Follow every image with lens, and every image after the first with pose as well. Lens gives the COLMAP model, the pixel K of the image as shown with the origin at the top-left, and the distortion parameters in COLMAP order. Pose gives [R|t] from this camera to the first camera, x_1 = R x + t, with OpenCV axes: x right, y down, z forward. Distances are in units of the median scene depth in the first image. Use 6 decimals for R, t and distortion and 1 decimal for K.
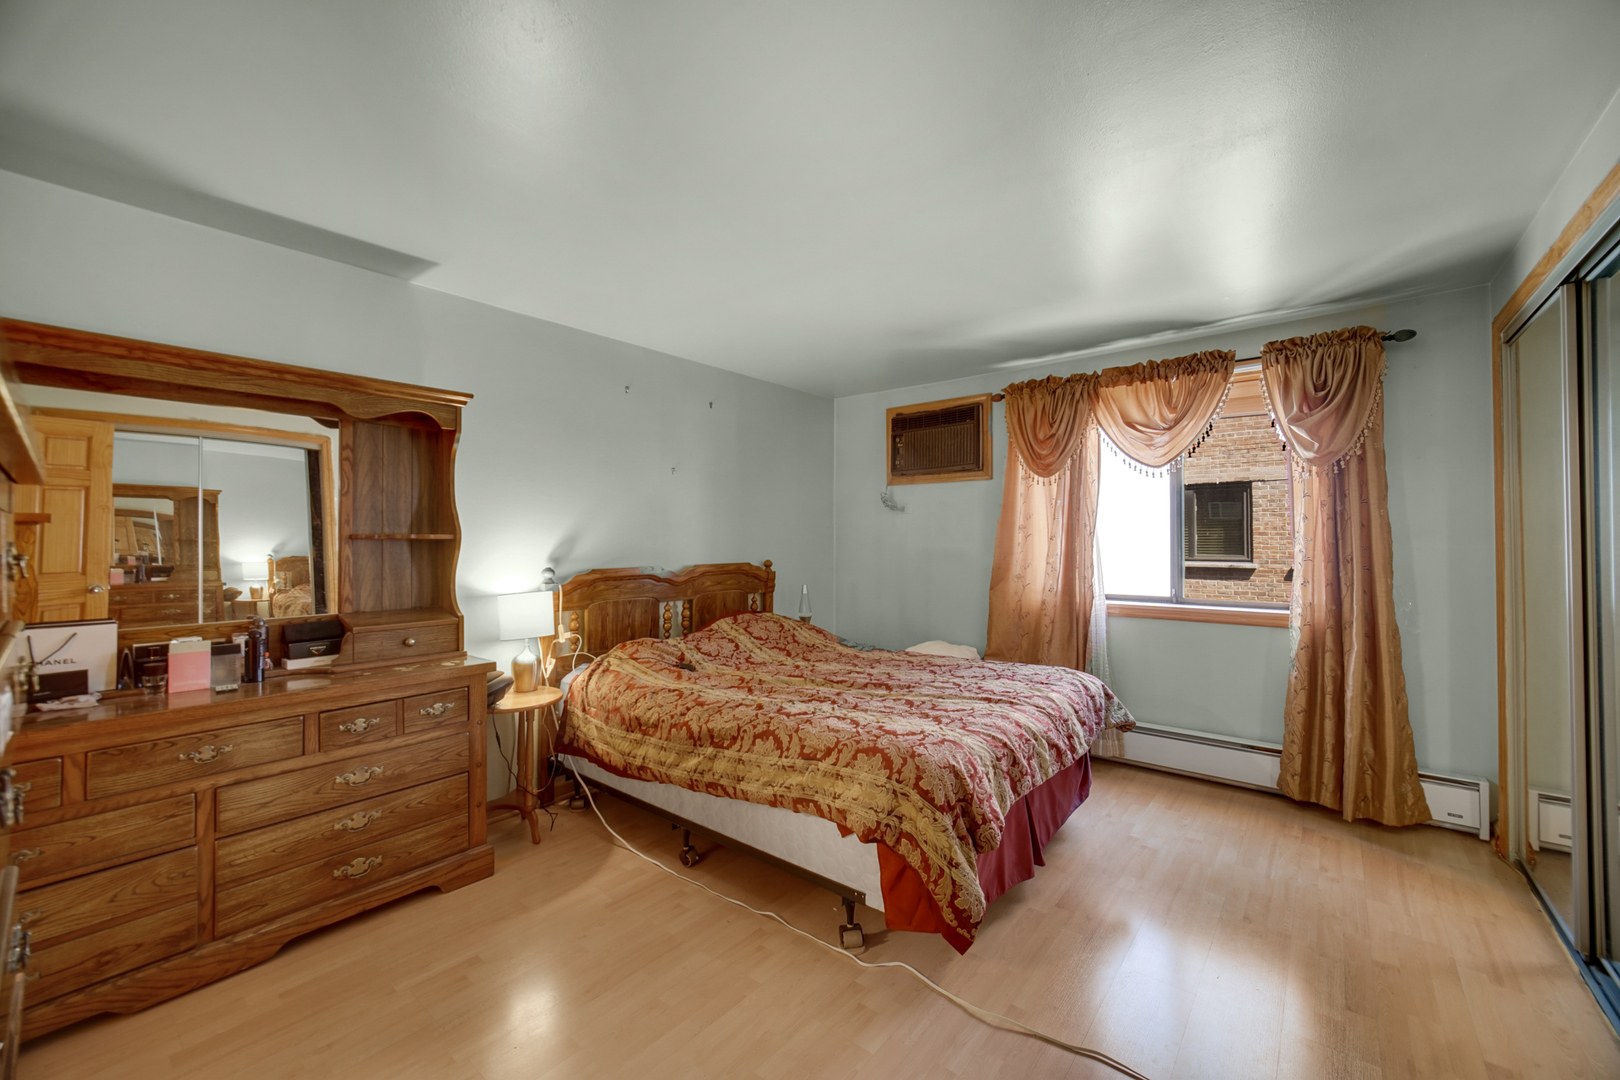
lens RADIAL K [[639.3, 0, 808.0], [0, 639.3, 534.4], [0, 0, 1]] dist [-0.000631, -0.000087]
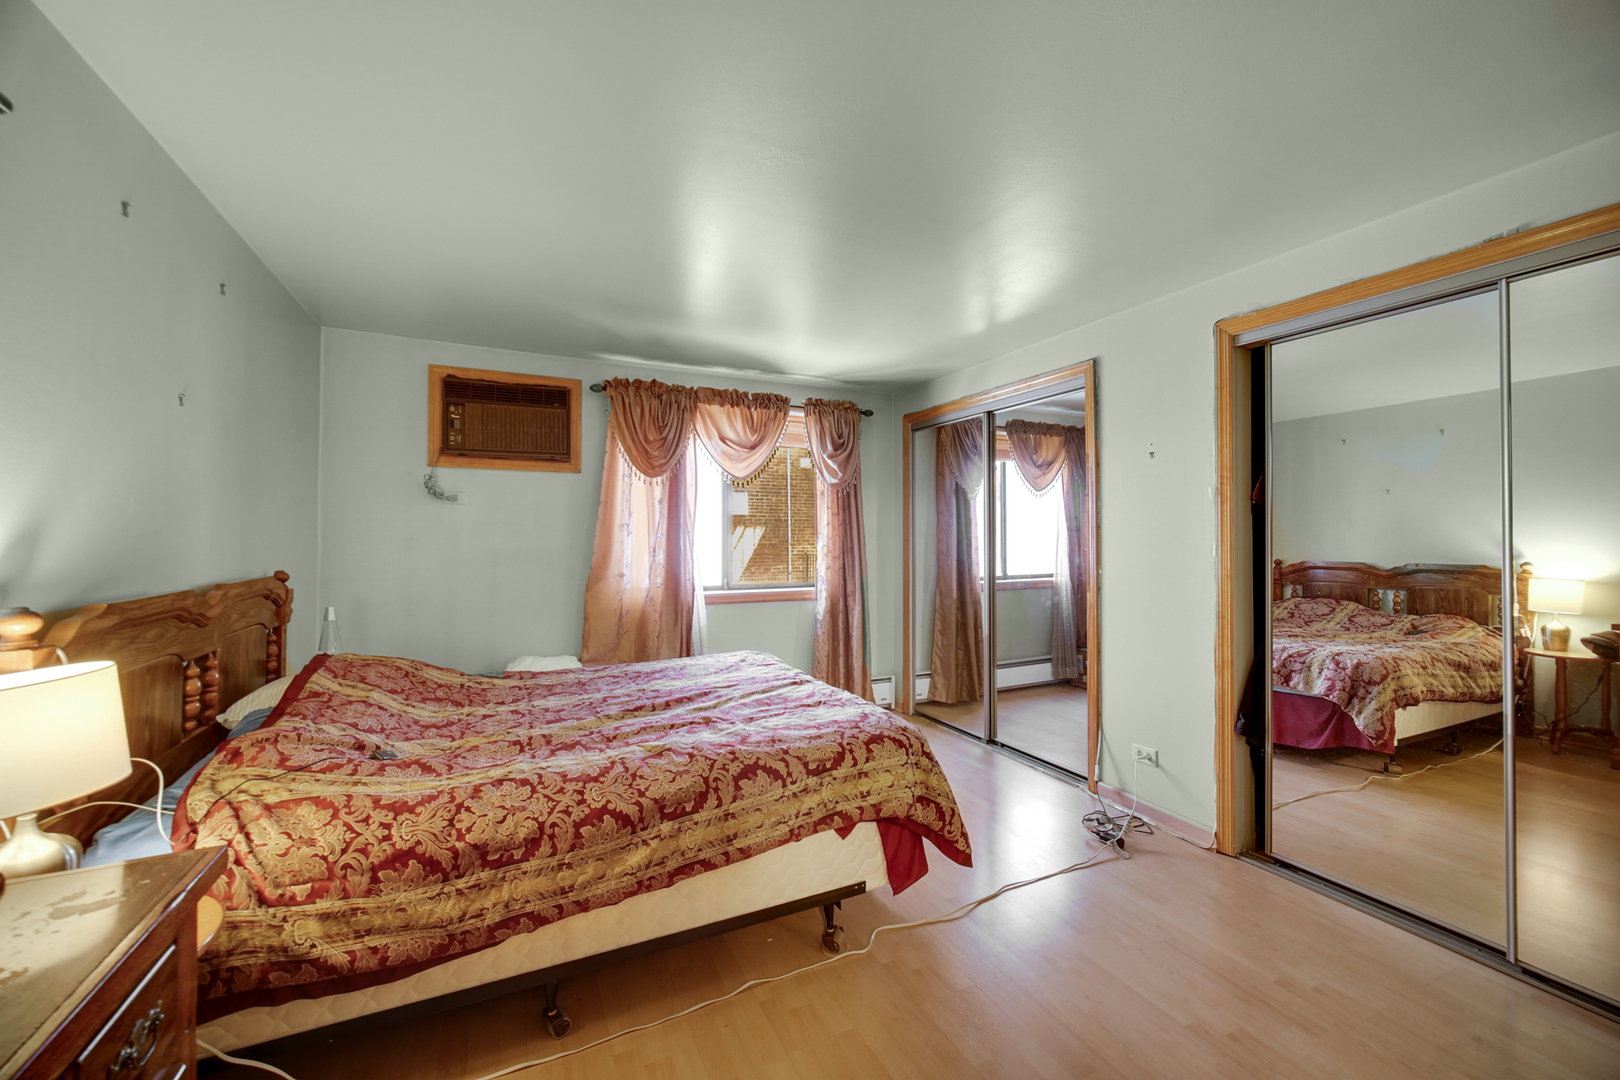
lens RADIAL K [[639.3, 0, 808.0], [0, 639.3, 534.4], [0, 0, 1]] dist [-0.000631, -0.000087]
pose [[0.421032, 0.007100, 0.907018, -0.538207], [-0.009357, 0.999950, -0.003484, 0.004481], [-0.906997, -0.007020, 0.421078, 0.395342]]
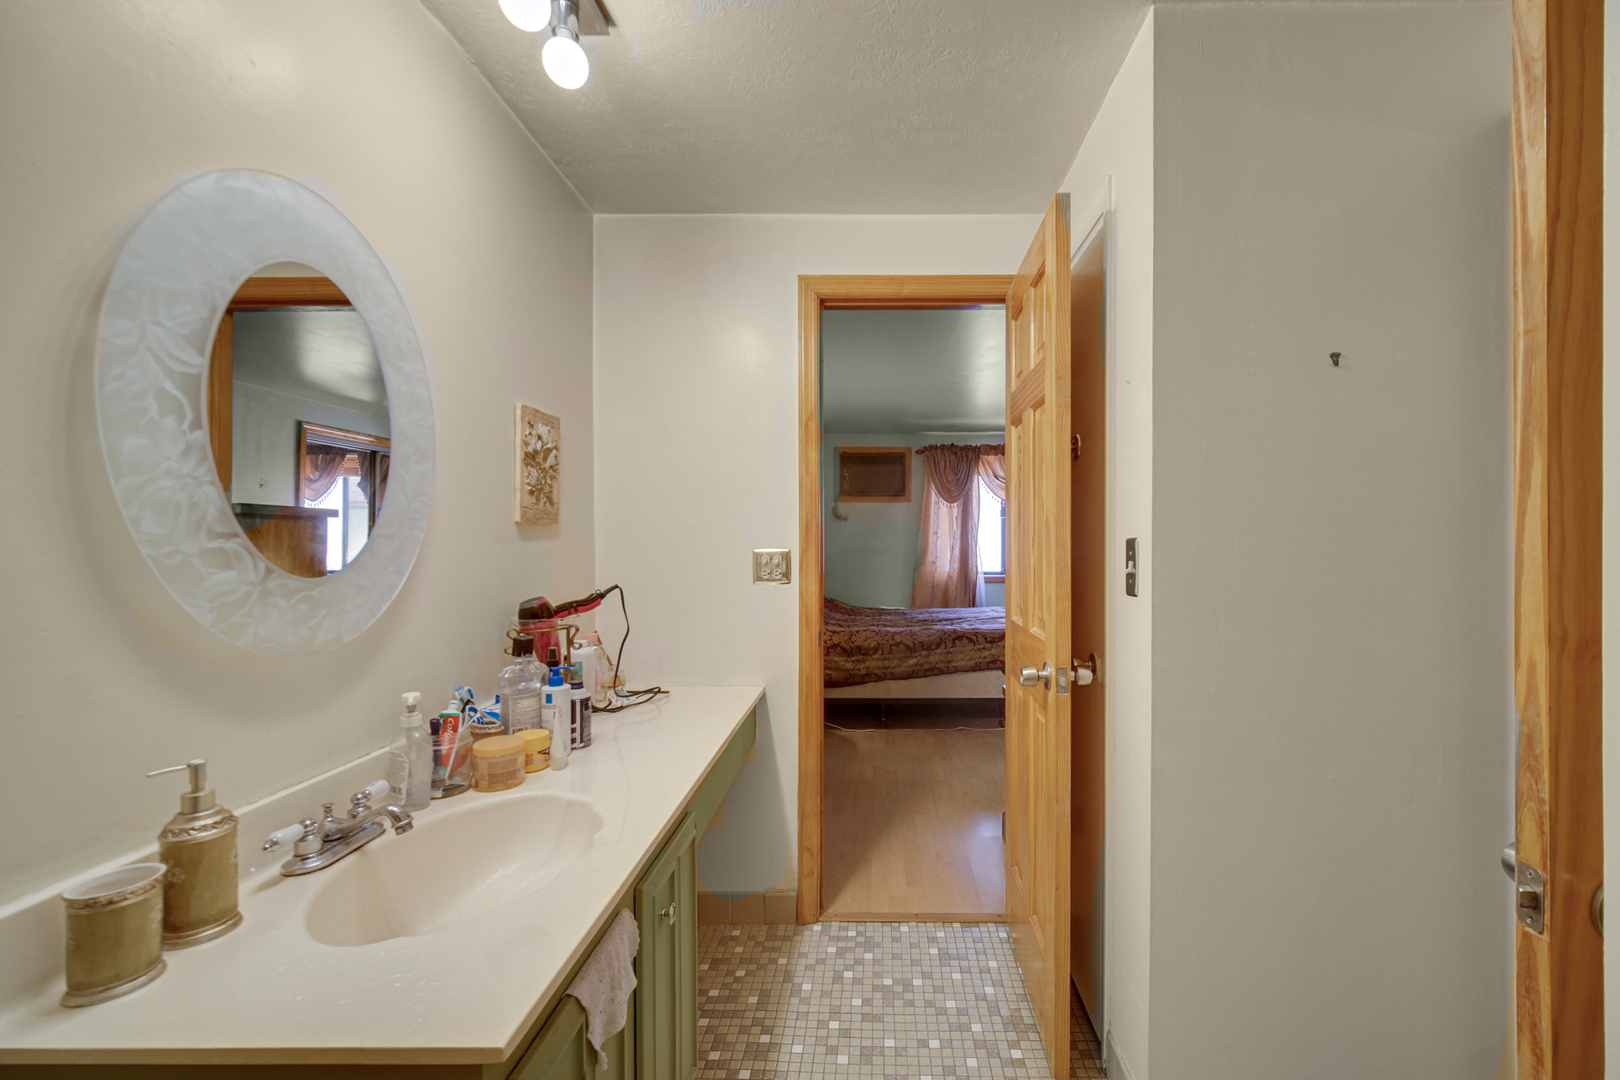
lens RADIAL K [[656.6, 0, 874.2], [0, 656.6, 567.4], [0, 0, 1]] dist [-0.000261, -0.000040]
pose [[0.774158, -0.024019, 0.632536, -1.054153], [-0.005589, 0.998982, 0.044774, 0.004647], [-0.632967, -0.038197, 0.773236, -0.268399]]
